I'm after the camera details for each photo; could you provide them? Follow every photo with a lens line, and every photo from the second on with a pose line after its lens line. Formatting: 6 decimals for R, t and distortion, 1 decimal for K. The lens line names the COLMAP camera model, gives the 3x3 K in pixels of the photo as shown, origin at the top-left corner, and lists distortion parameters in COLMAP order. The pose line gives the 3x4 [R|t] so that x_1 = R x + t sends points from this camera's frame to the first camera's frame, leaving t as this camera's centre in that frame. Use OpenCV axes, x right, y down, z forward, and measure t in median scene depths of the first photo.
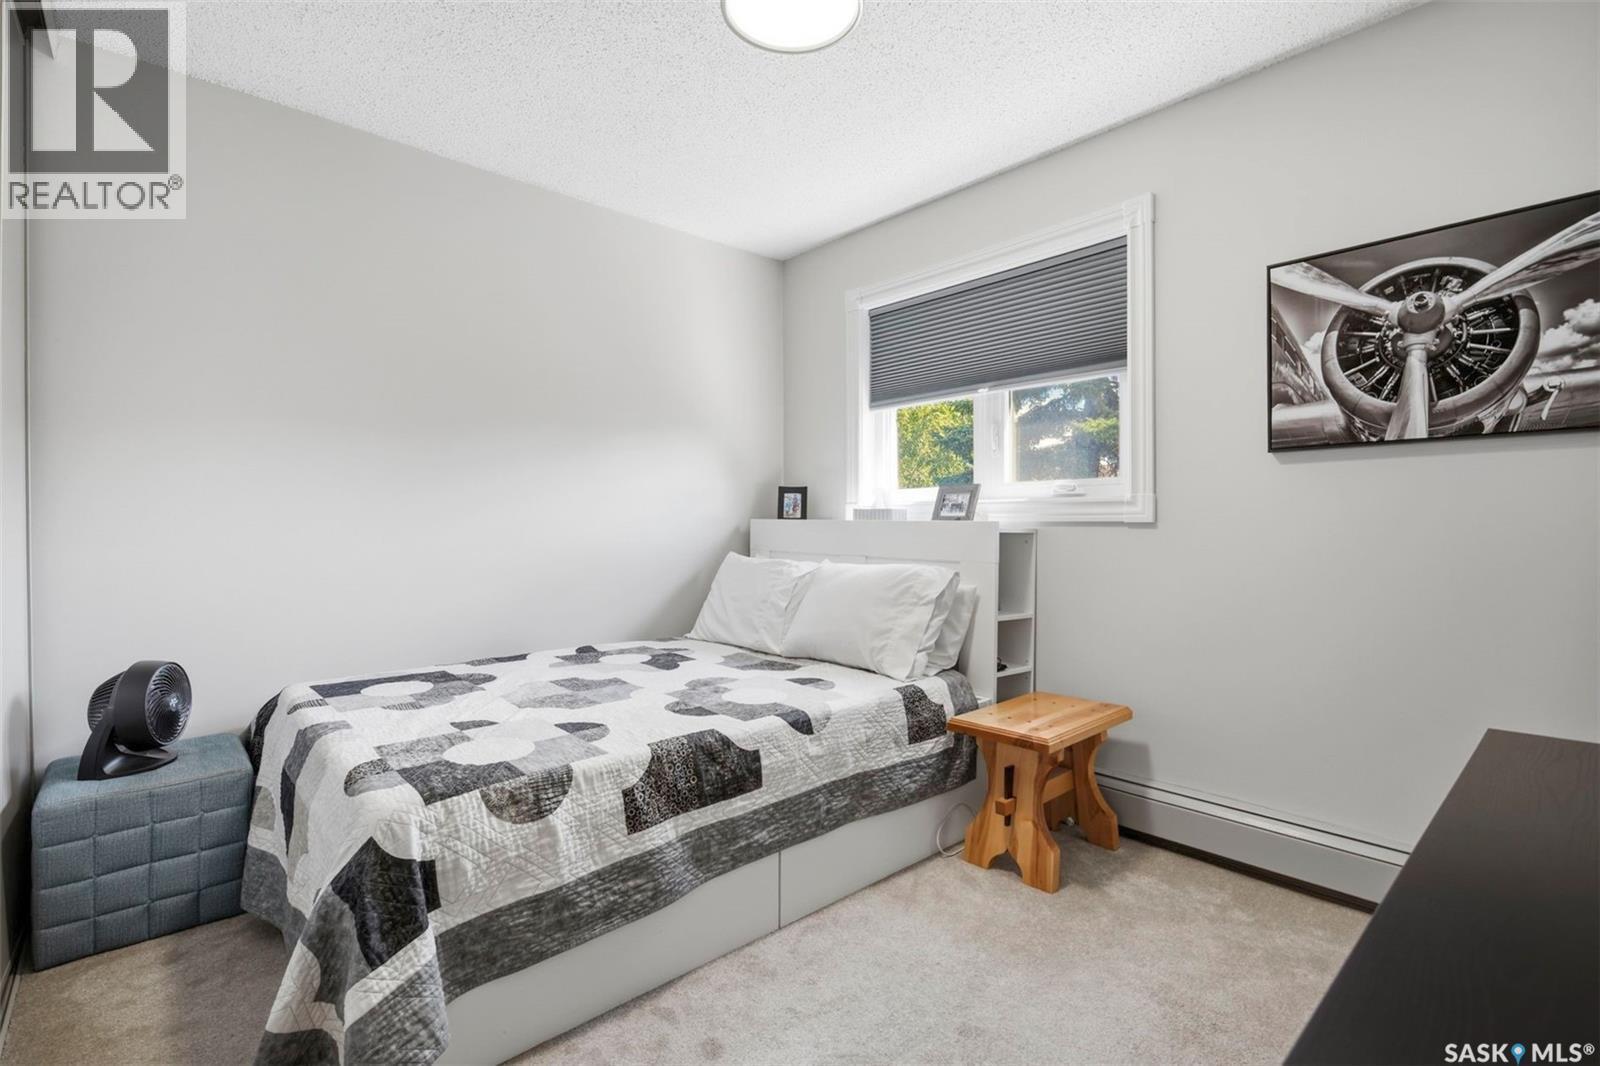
lens RADIAL K [[730.6, 0, 794.0], [0, 730.6, 522.3], [0, 0, 1]] dist [0.001340, 0.000805]
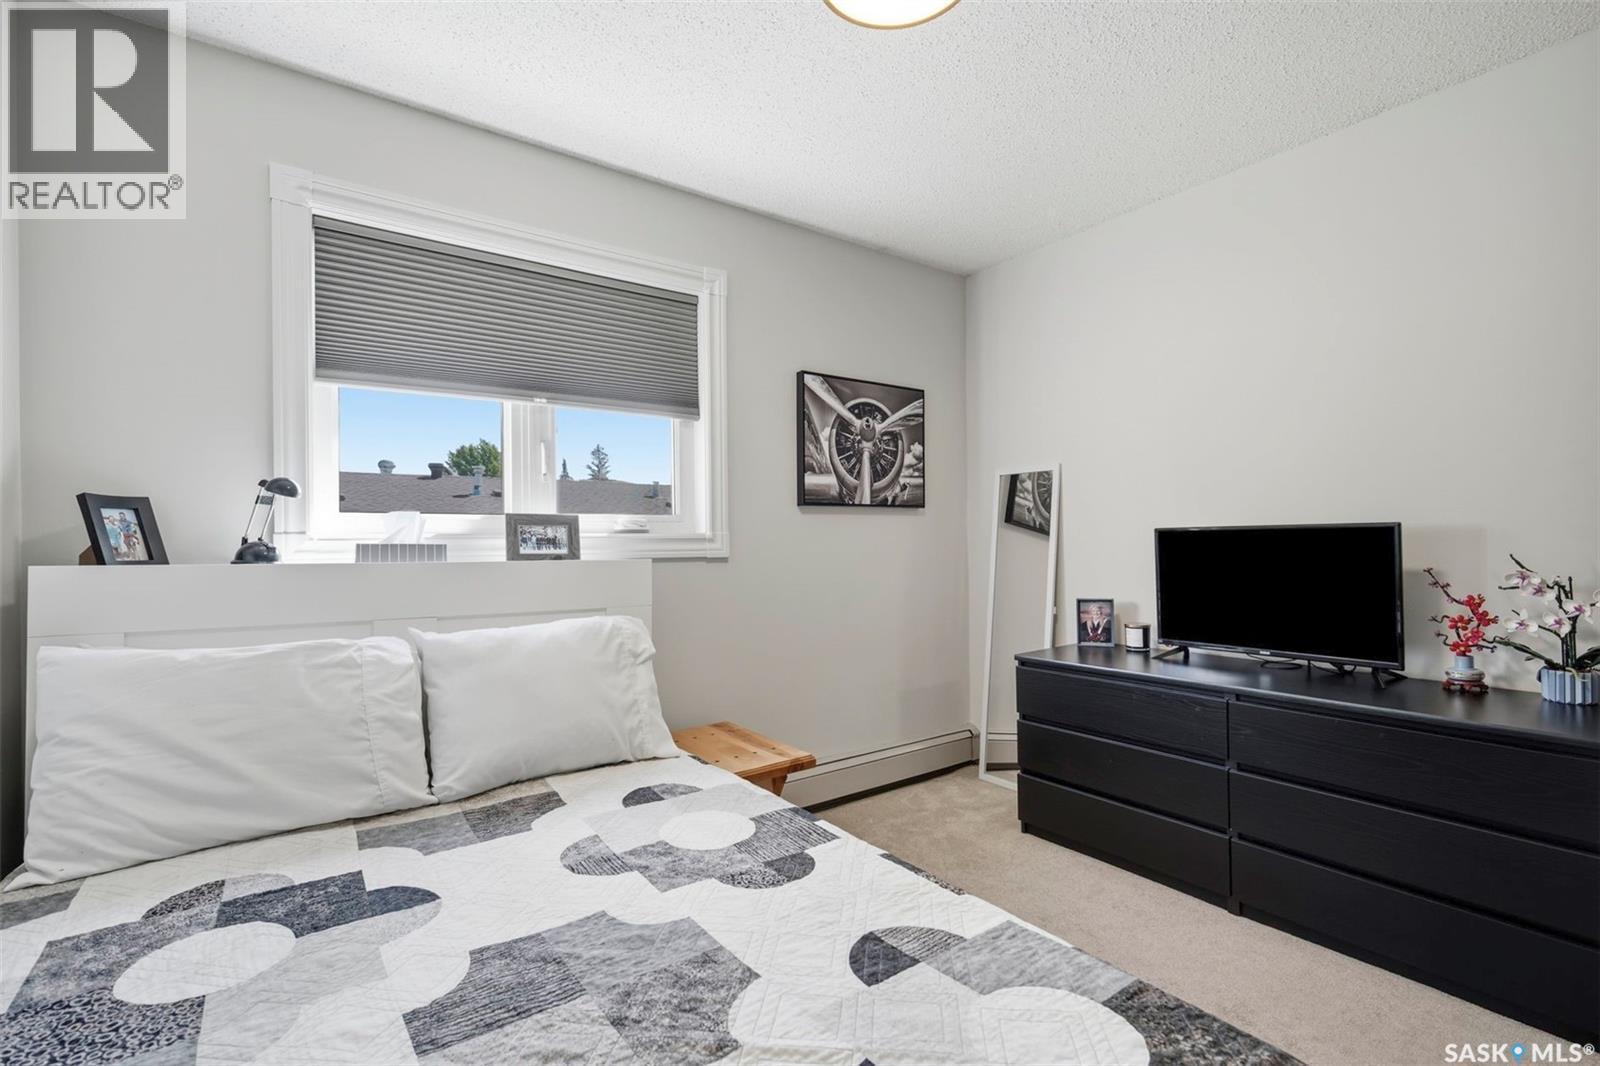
lens RADIAL K [[730.6, 0, 794.4], [0, 730.6, 541.3], [0, 0, 1]] dist [0.001340, 0.000805]
pose [[0.112950, -0.000166, 0.993601, -0.785792], [0.006154, 0.999981, -0.000532, -0.028891], [-0.993582, 0.006174, 0.112949, 0.930337]]
